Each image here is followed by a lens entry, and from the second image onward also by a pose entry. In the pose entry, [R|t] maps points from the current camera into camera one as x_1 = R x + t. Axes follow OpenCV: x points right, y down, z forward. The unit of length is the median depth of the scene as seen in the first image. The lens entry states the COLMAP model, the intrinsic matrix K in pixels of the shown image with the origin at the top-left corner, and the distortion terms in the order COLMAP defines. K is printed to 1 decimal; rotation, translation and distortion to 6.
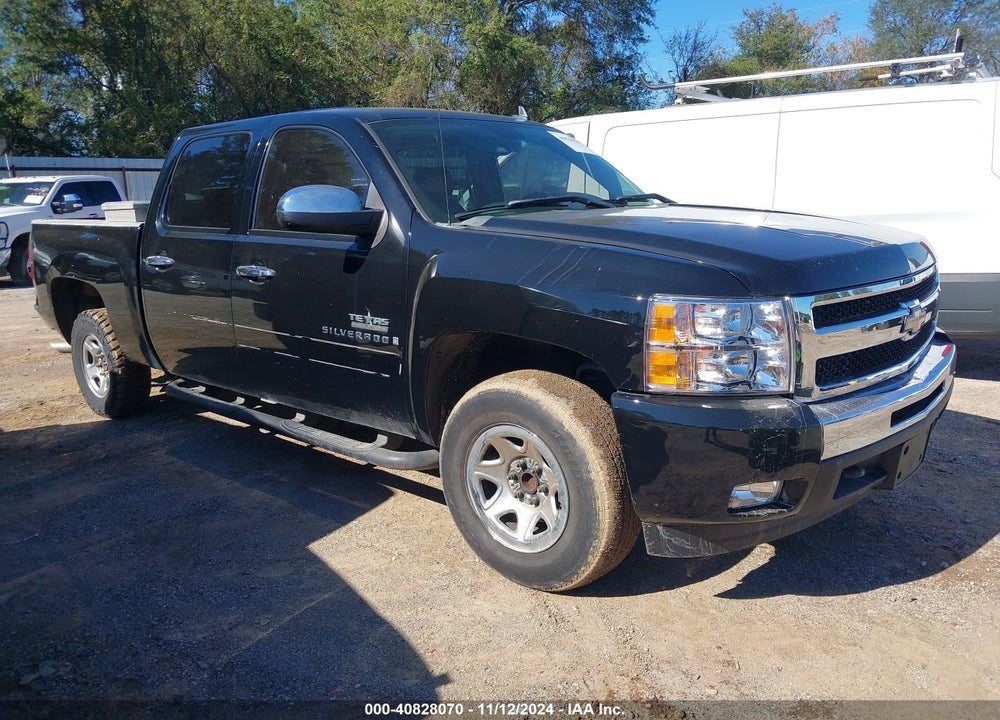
lens RADIAL K [[800.5, 0, 494.7], [0, 800.5, 359.4], [0, 0, 1]] dist [0.002040, 0.014735]
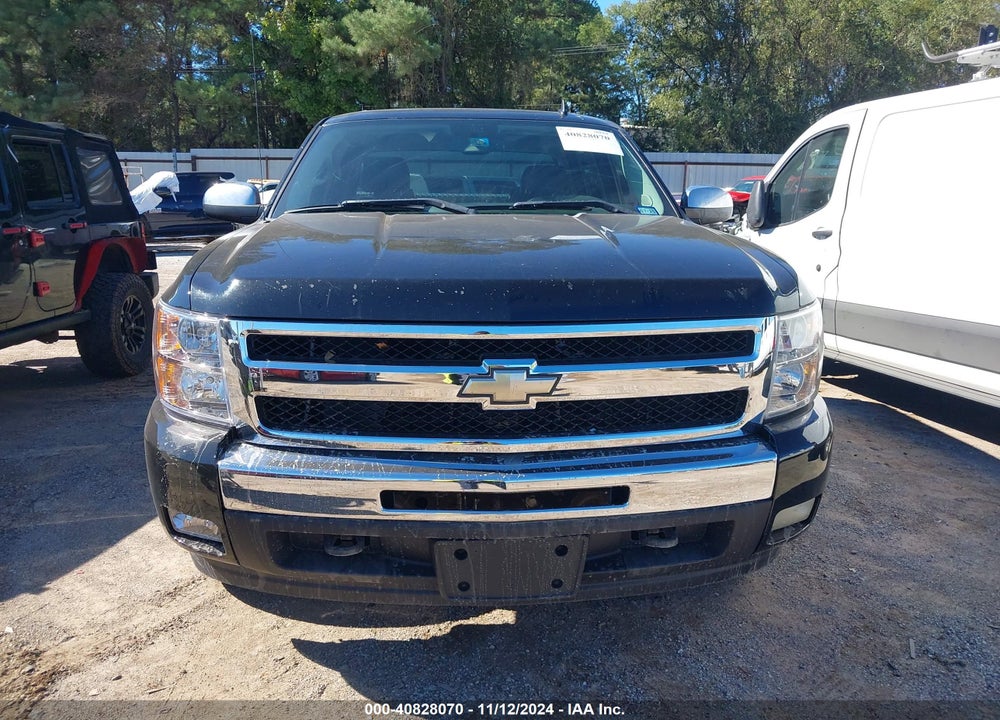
lens RADIAL K [[800.5, 0, 494.7], [0, 800.5, 359.4], [0, 0, 1]] dist [0.002040, 0.014735]
pose [[0.728756, 0.174013, -0.662294, 0.966551], [-0.169516, 0.982914, 0.071726, -0.118499], [0.663459, 0.059999, 0.745803, 0.442572]]
